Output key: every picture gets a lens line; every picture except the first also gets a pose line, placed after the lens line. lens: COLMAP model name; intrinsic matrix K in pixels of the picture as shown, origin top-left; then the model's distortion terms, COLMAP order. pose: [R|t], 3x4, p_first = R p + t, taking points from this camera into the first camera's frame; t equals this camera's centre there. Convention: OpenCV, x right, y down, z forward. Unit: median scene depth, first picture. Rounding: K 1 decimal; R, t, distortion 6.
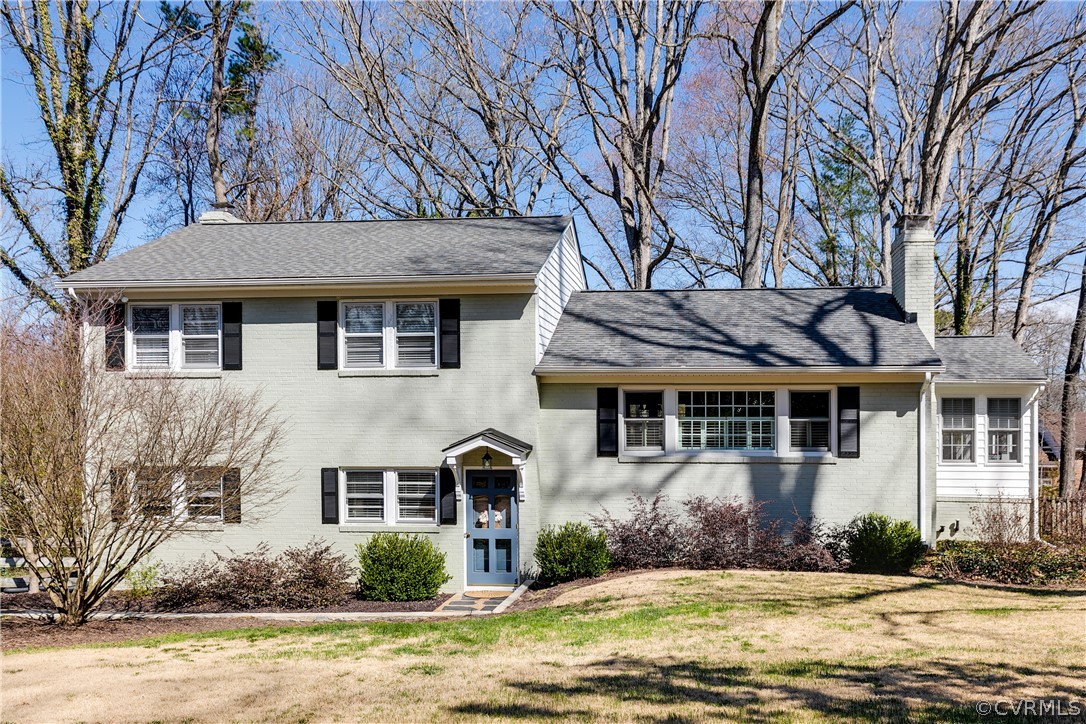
lens RADIAL K [[1040.8, 0, 571.0], [0, 1040.8, 389.6], [0, 0, 1]] dist [-0.006714, 0.000000]
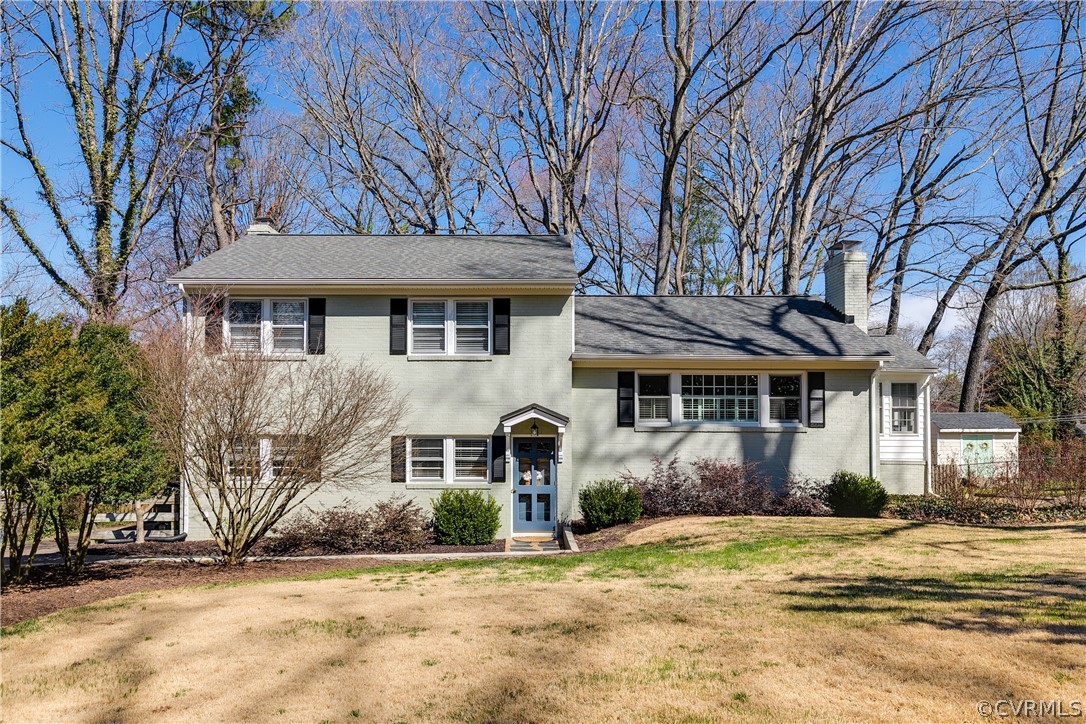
lens RADIAL K [[848.0, 0, 546.6], [0, 848.0, 348.4], [0, 0, 1]] dist [-0.017836, -0.000036]
pose [[0.994504, 0.011364, 0.104075, -0.165382], [-0.007399, 0.999235, -0.038408, 0.010154], [-0.104432, 0.037427, 0.993828, -0.001515]]
